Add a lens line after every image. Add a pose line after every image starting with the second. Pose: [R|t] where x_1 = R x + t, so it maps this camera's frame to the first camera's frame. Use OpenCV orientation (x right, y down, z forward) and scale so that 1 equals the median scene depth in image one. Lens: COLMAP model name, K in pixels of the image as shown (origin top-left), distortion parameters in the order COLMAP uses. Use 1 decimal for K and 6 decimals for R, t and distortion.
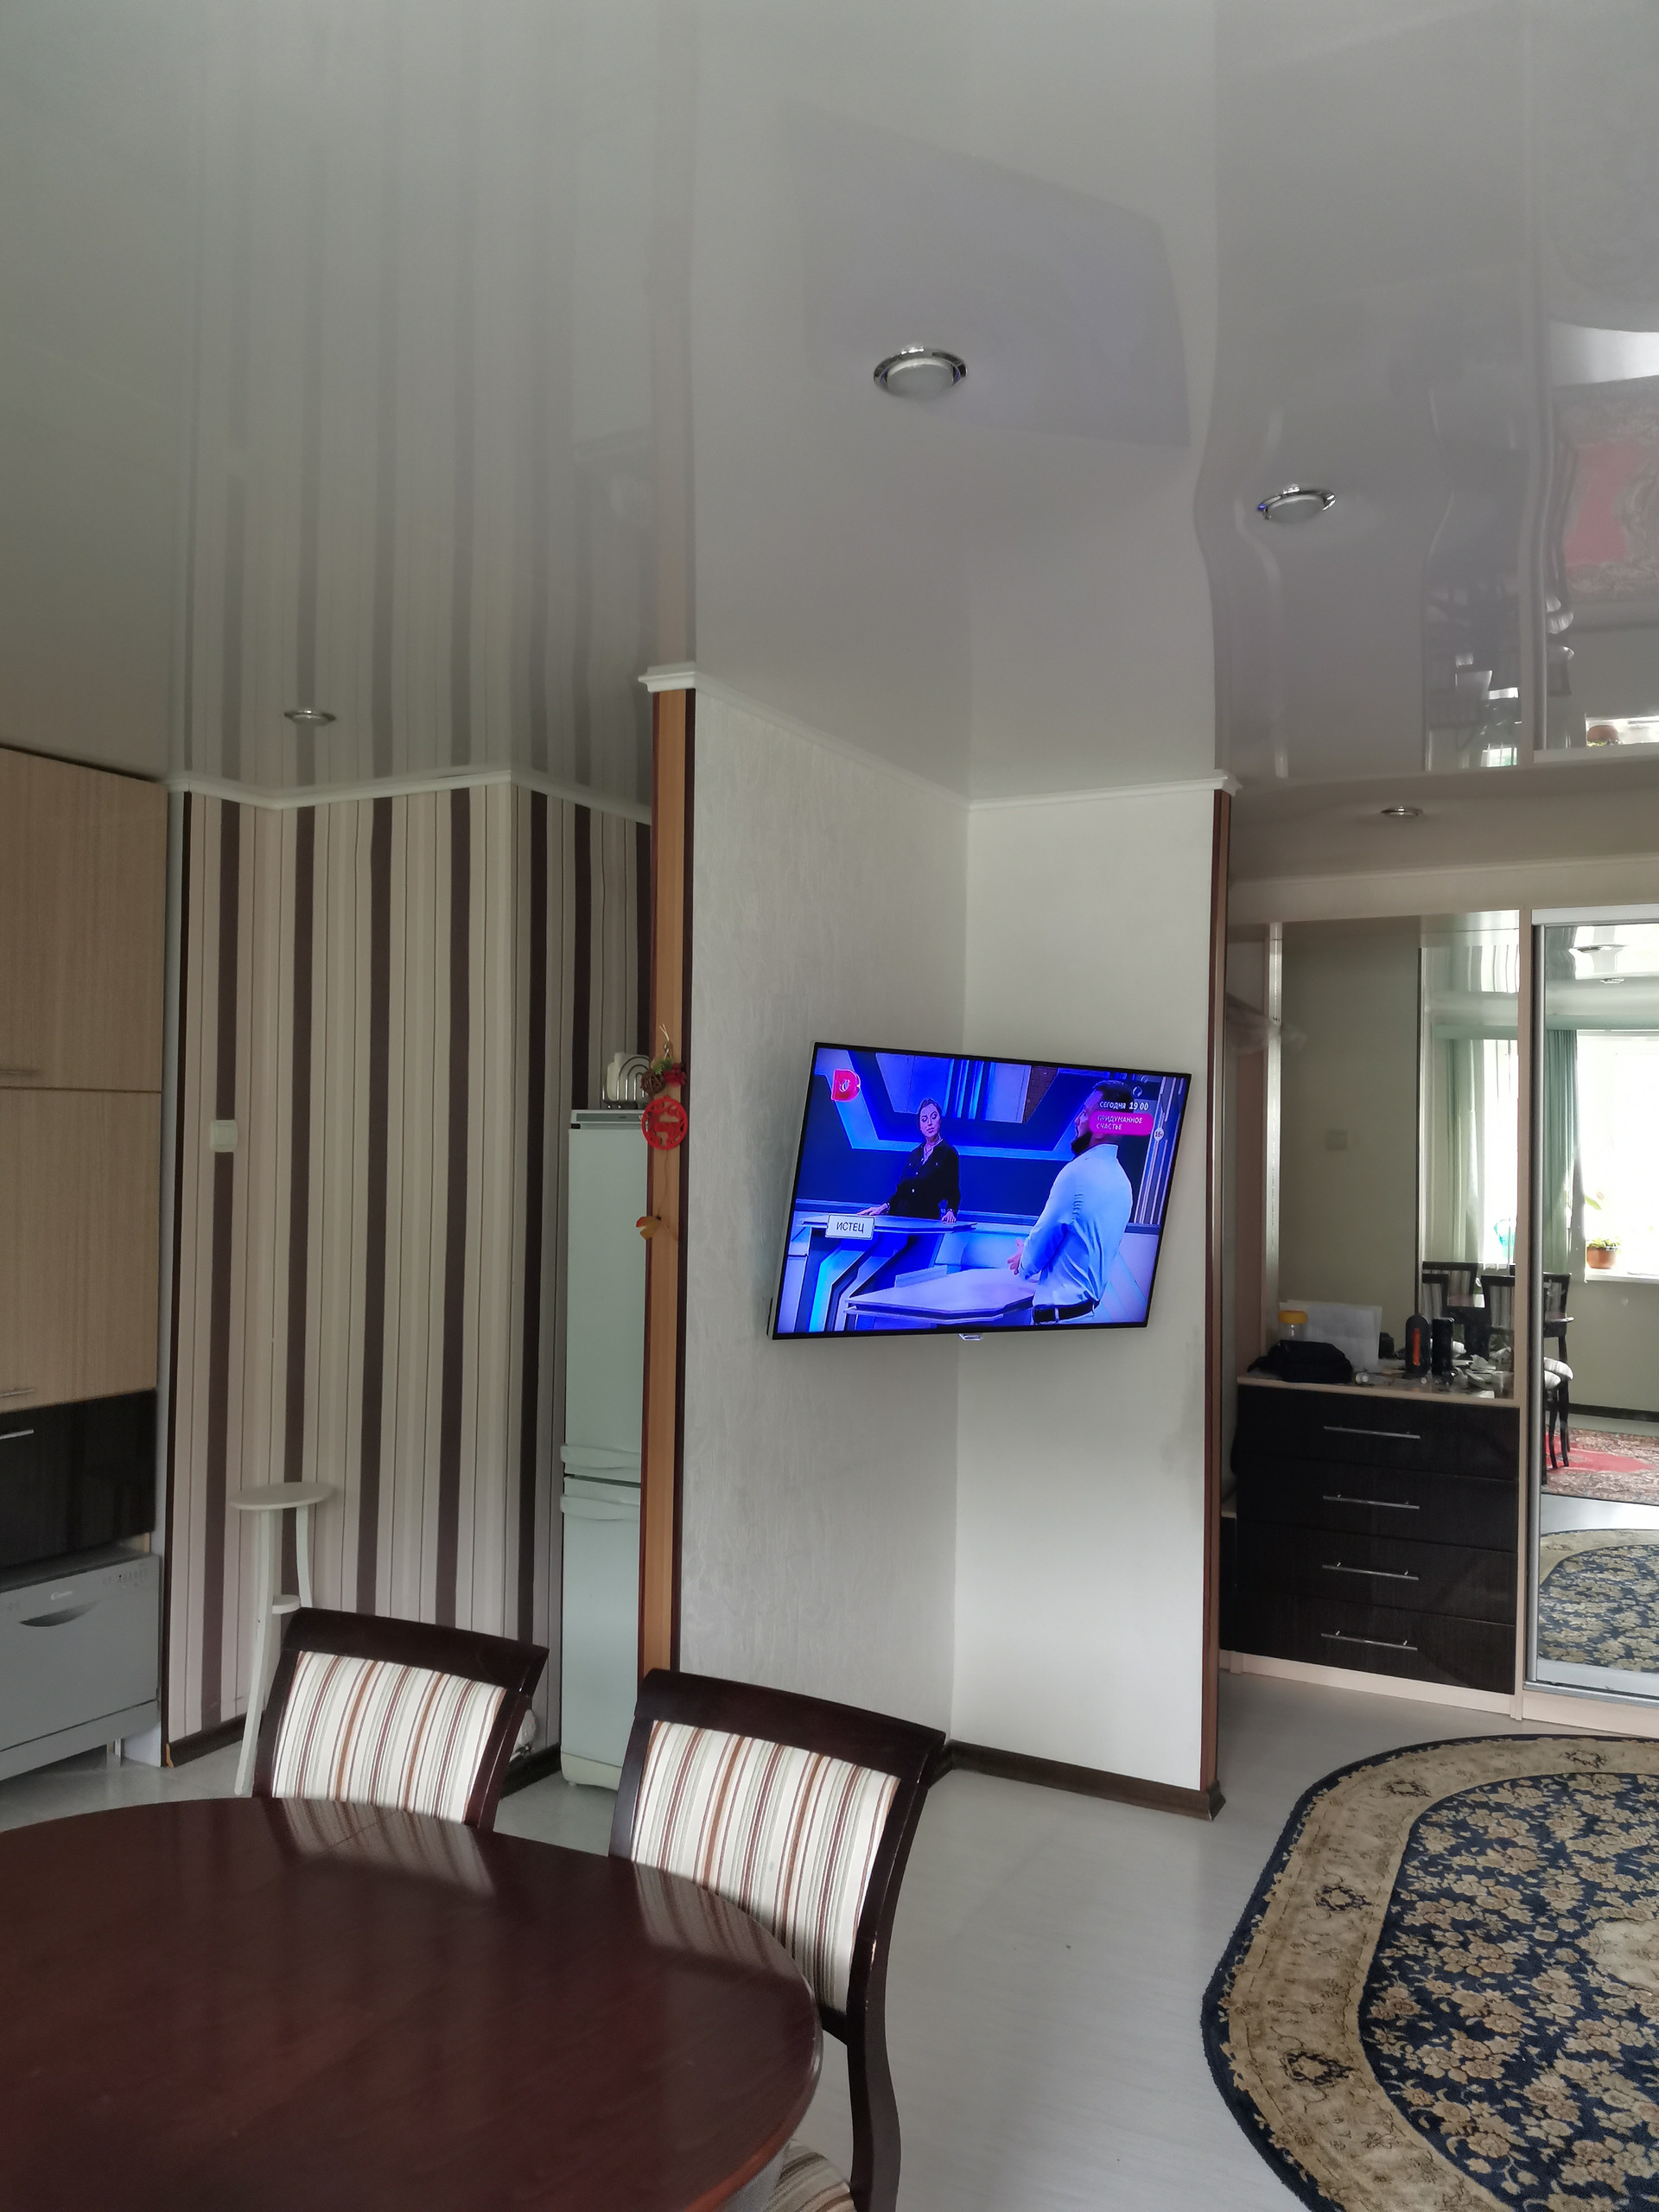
lens RADIAL K [[1675.6, 0, 824.6], [0, 1675.6, 1112.4], [0, 0, 1]] dist [-0.008598, -0.002509]
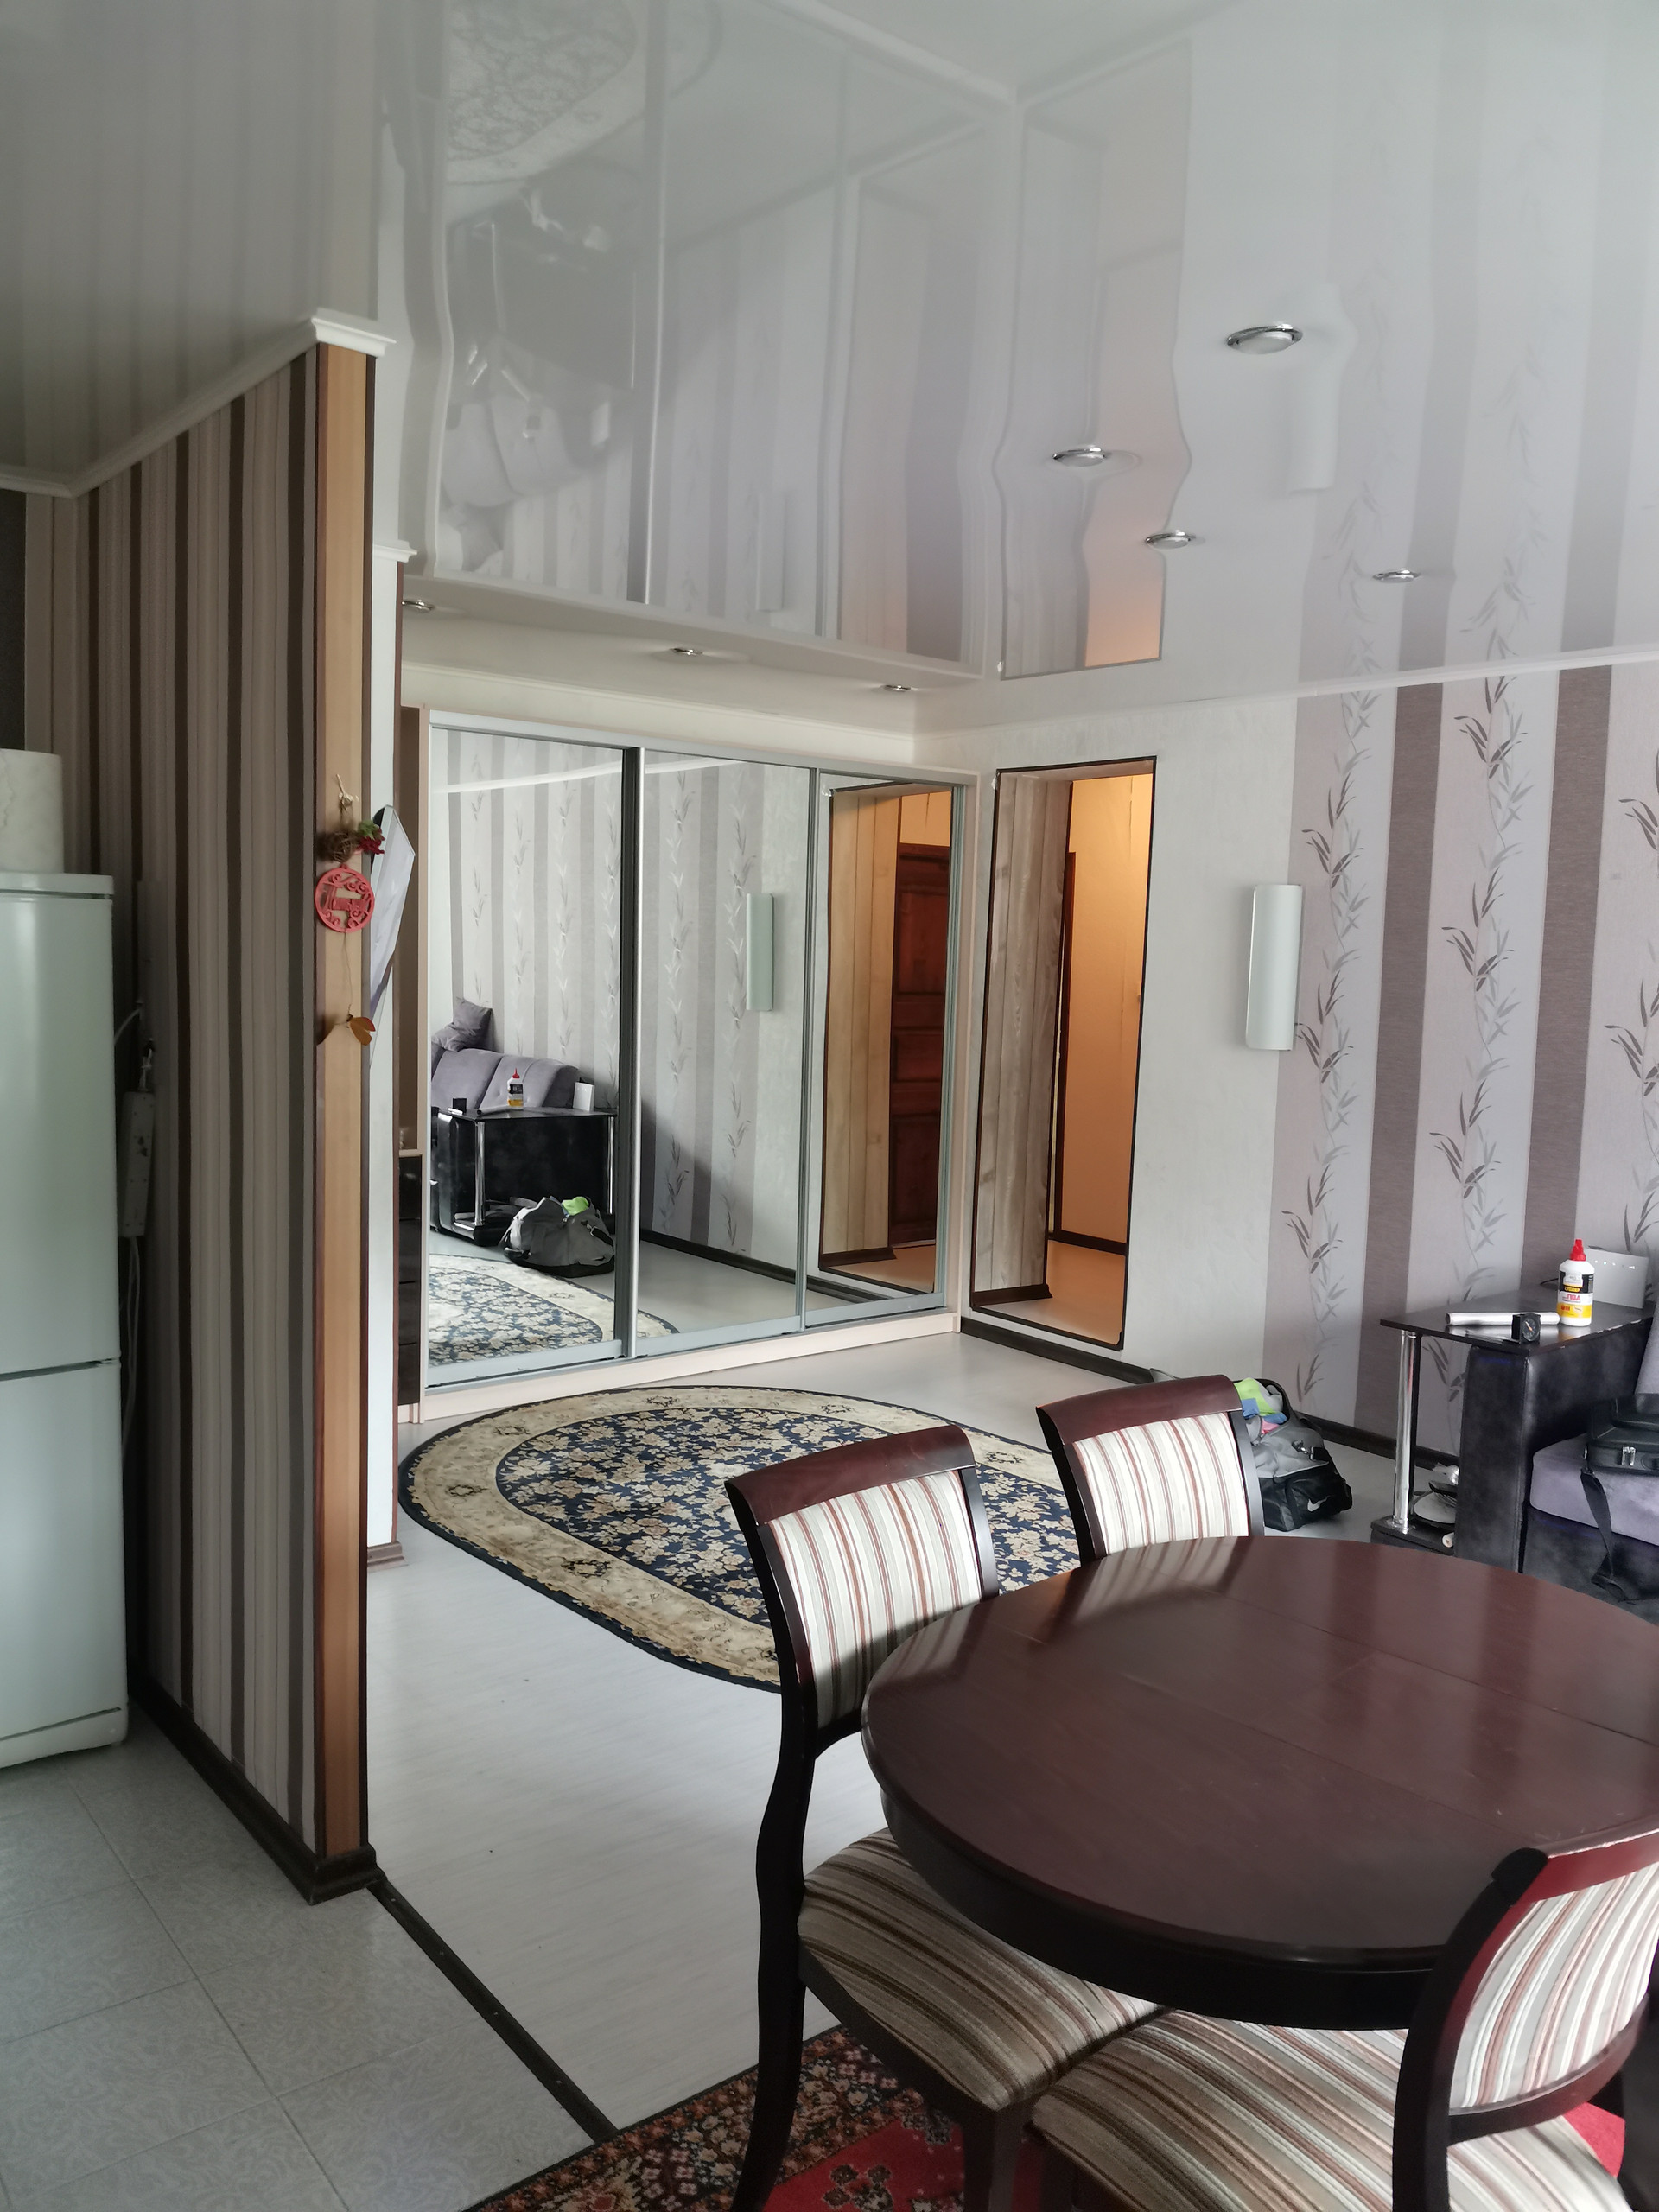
lens RADIAL K [[1678.4, 0, 833.5], [0, 1678.4, 1101.8], [0, 0, 1]] dist [-0.034944, -0.004979]
pose [[0.390915, -0.082944, 0.916682, -0.686905], [-0.043927, 0.993115, 0.108593, 0.006658], [-0.919378, -0.082717, 0.384580, 0.415333]]
